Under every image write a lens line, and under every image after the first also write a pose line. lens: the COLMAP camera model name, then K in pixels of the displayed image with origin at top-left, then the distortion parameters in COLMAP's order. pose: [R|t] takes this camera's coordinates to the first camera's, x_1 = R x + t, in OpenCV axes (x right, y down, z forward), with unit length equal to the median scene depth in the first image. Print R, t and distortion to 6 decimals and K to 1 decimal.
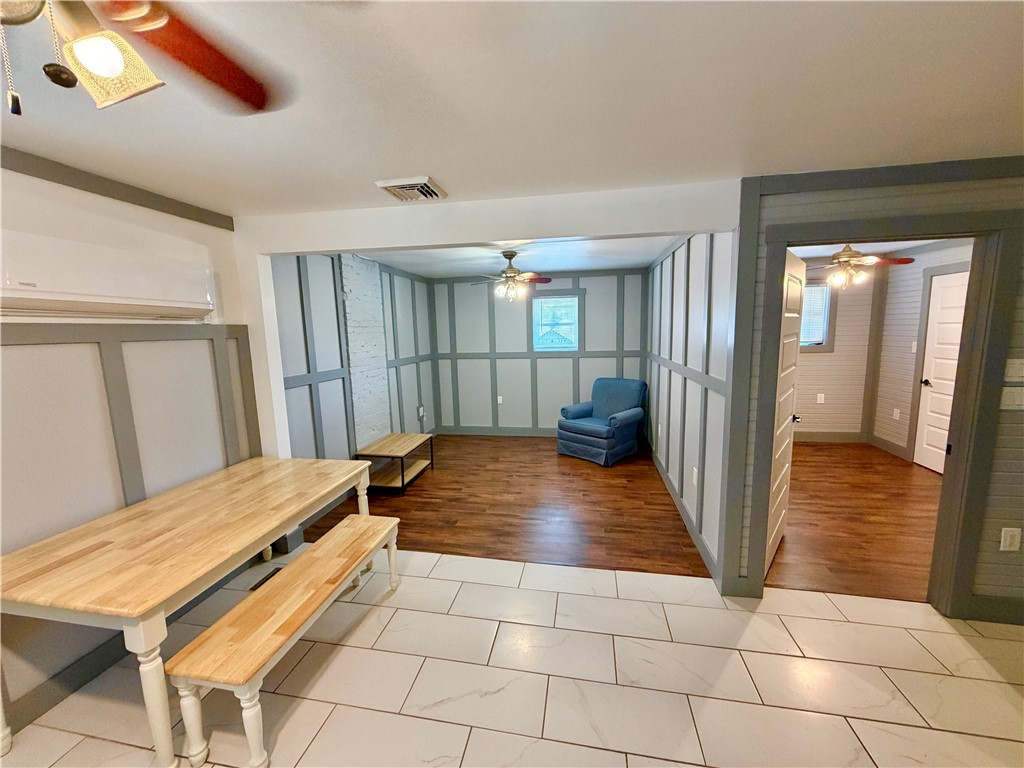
lens RADIAL K [[407.0, 0, 510.8], [0, 407.0, 385.0], [0, 0, 1]] dist [-0.000200, 0.000129]
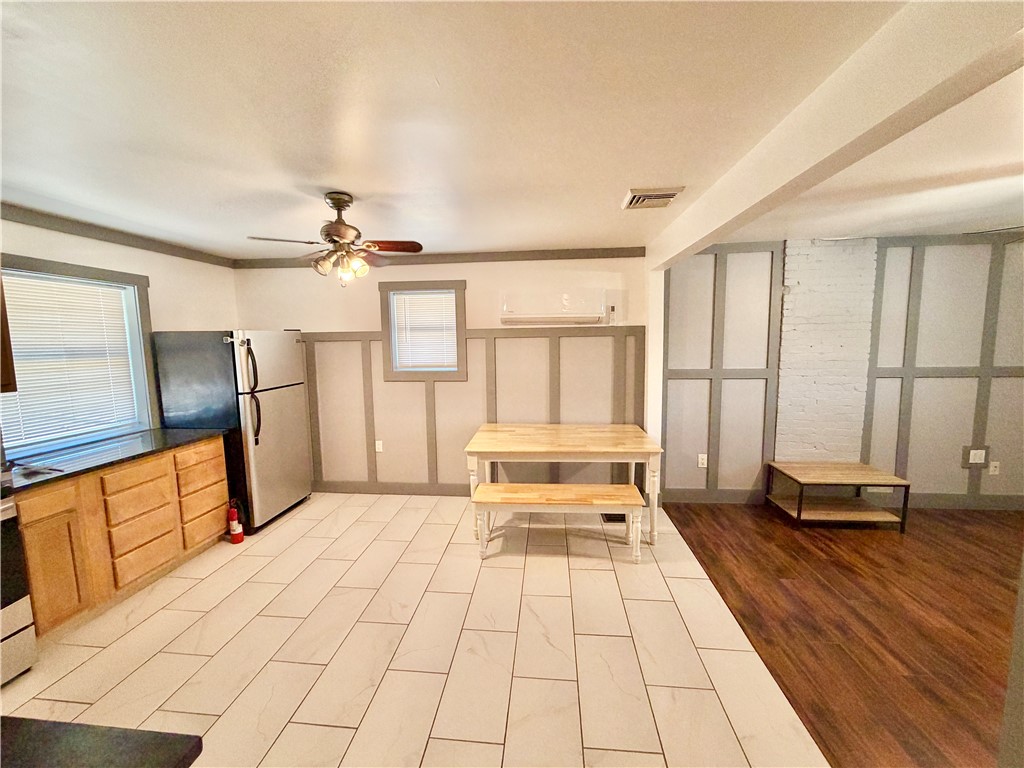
lens RADIAL K [[407.0, 0, 509.5], [0, 407.0, 385.0], [0, 0, 1]] dist [-0.000200, 0.000129]
pose [[0.086220, 0.132686, -0.987401, 0.506379], [-0.120556, 0.985198, 0.121863, -0.050344], [0.988955, 0.108530, 0.100940, 0.346080]]
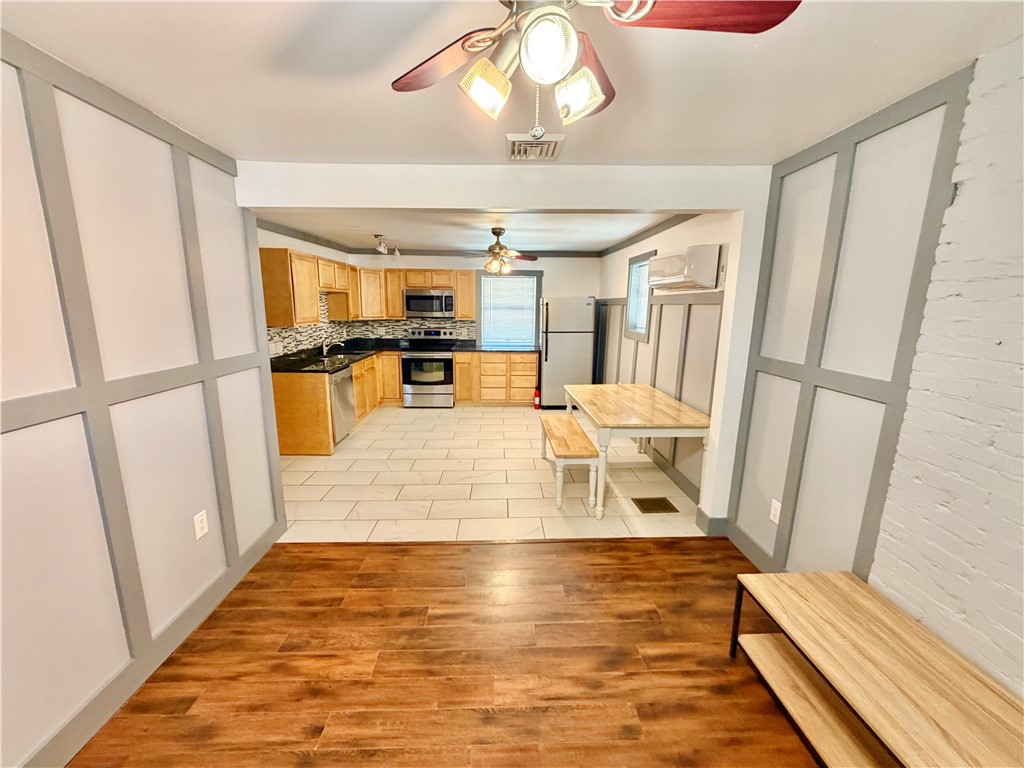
lens RADIAL K [[407.0, 0, 509.7], [0, 407.0, 386.0], [0, 0, 1]] dist [-0.000200, 0.000129]
pose [[-0.977996, 0.060683, -0.199602, 0.064820], [-0.008229, 0.944797, 0.327553, -0.186409], [0.208460, 0.321988, -0.923508, 1.414997]]
